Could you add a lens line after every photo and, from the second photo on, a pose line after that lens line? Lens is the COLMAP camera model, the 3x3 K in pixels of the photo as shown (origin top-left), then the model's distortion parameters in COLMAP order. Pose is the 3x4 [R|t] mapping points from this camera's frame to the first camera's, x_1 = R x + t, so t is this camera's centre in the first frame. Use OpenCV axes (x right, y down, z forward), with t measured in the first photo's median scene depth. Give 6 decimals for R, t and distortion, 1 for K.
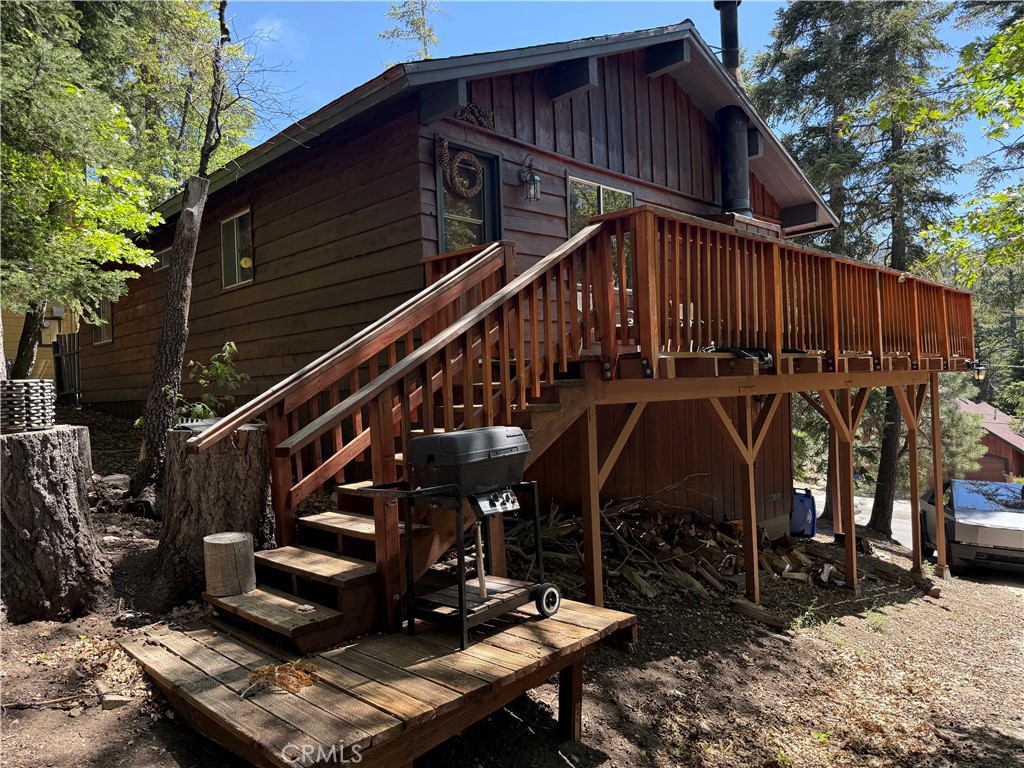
lens RADIAL K [[717.3, 0, 501.9], [0, 717.3, 391.1], [0, 0, 1]] dist [0.062517, -0.082204]
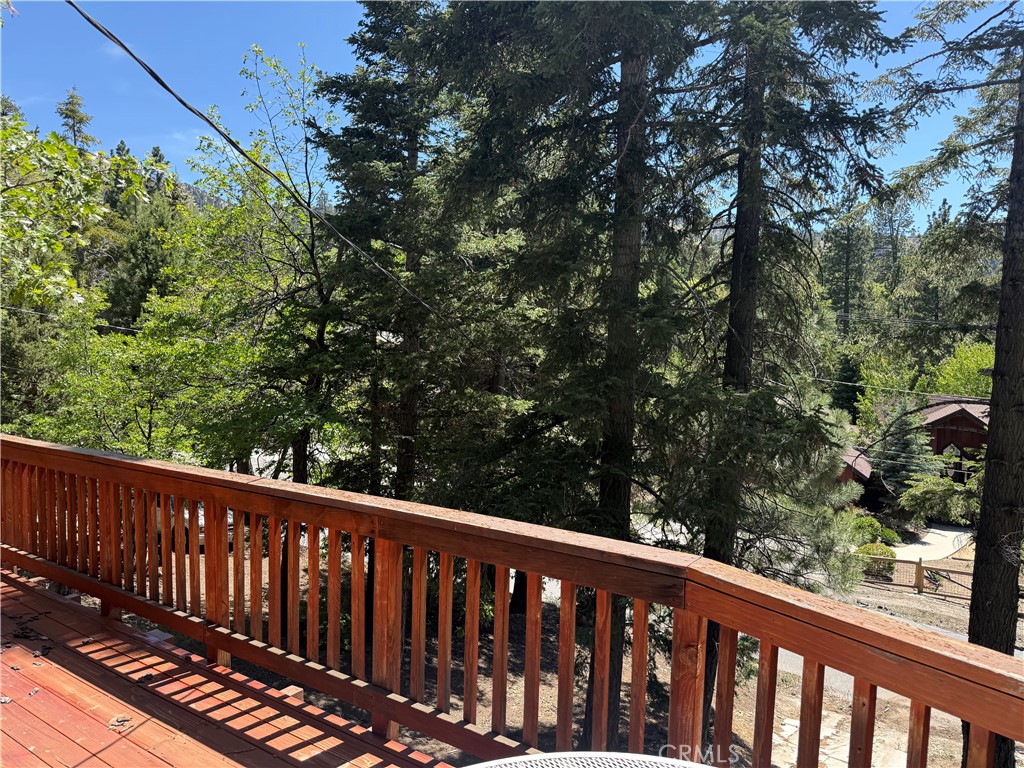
lens RADIAL K [[717.3, 0, 503.2], [0, 717.3, 385.8], [0, 0, 1]] dist [0.062517, -0.082204]
pose [[0.981375, 0.030127, 0.189723, 0.805876], [-0.040080, 0.998002, 0.048843, -0.294704], [-0.187873, -0.055537, 0.980622, 1.489540]]
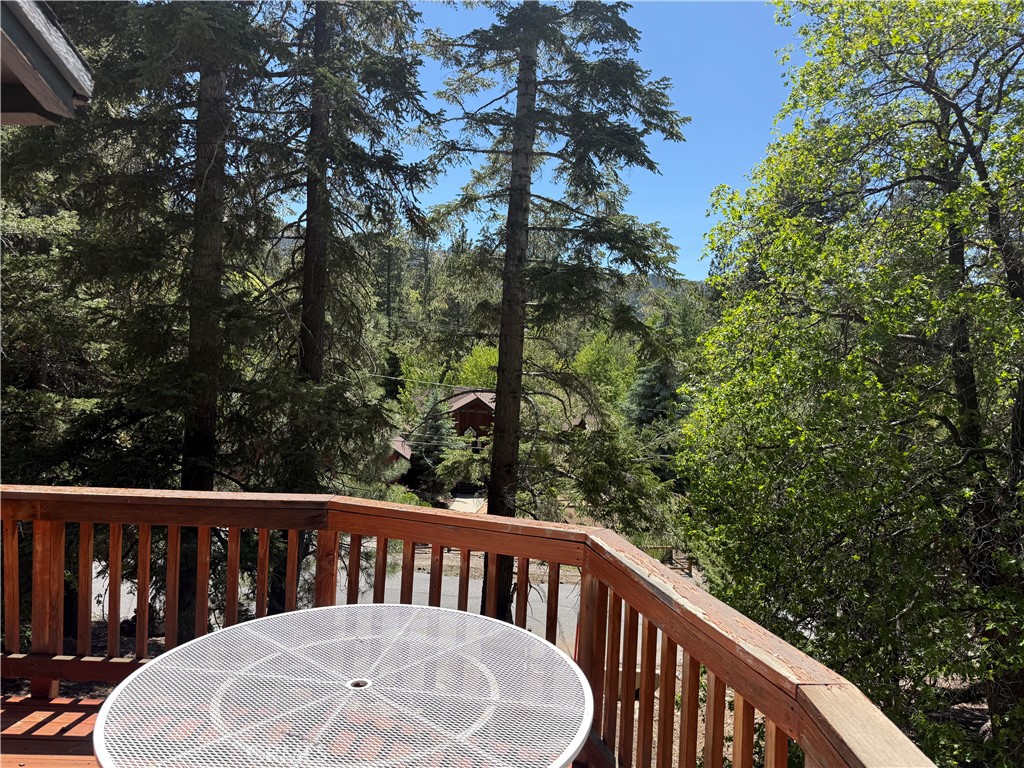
lens RADIAL K [[717.3, 0, 513.6], [0, 717.3, 376.4], [0, 0, 1]] dist [0.062517, -0.082204]
pose [[0.691867, 0.026036, 0.721556, 0.691309], [-0.051182, 0.998604, 0.013043, -0.296963], [-0.720209, -0.045954, 0.692234, 1.373222]]
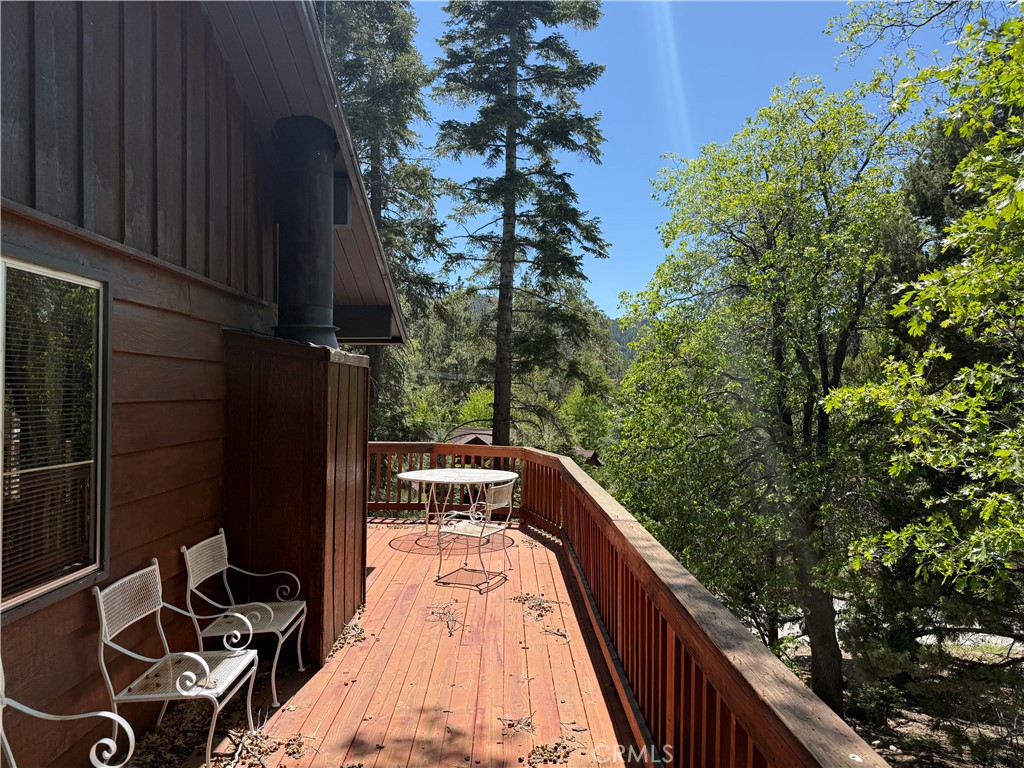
lens RADIAL K [[717.3, 0, 505.5], [0, 717.3, 392.4], [0, 0, 1]] dist [0.062517, -0.082204]
pose [[0.697063, 0.039832, 0.715903, 0.085273], [-0.030376, 0.999200, -0.026017, -0.268106], [-0.716366, -0.003610, 0.697715, 0.760372]]
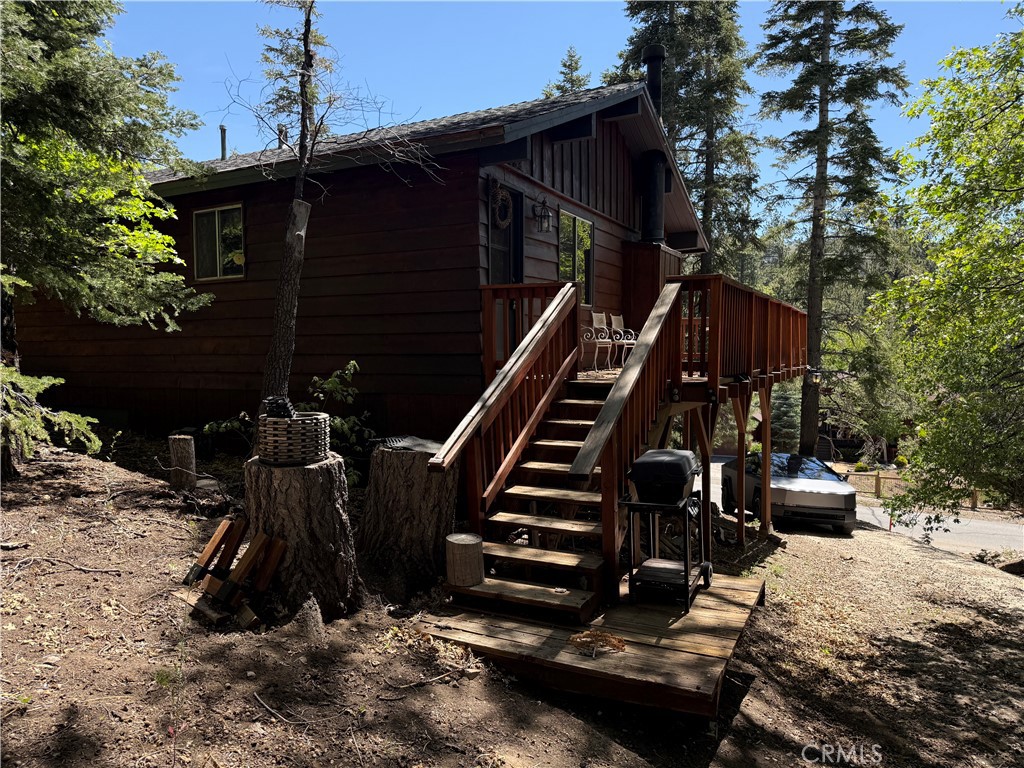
lens RADIAL K [[717.3, 0, 506.4], [0, 717.3, 392.7], [0, 0, 1]] dist [0.062517, -0.082204]
pose [[0.949887, 0.009709, 0.312443, -0.385456], [-0.025855, 0.998533, 0.047576, -0.060667], [-0.311523, -0.053270, 0.948744, -0.099629]]
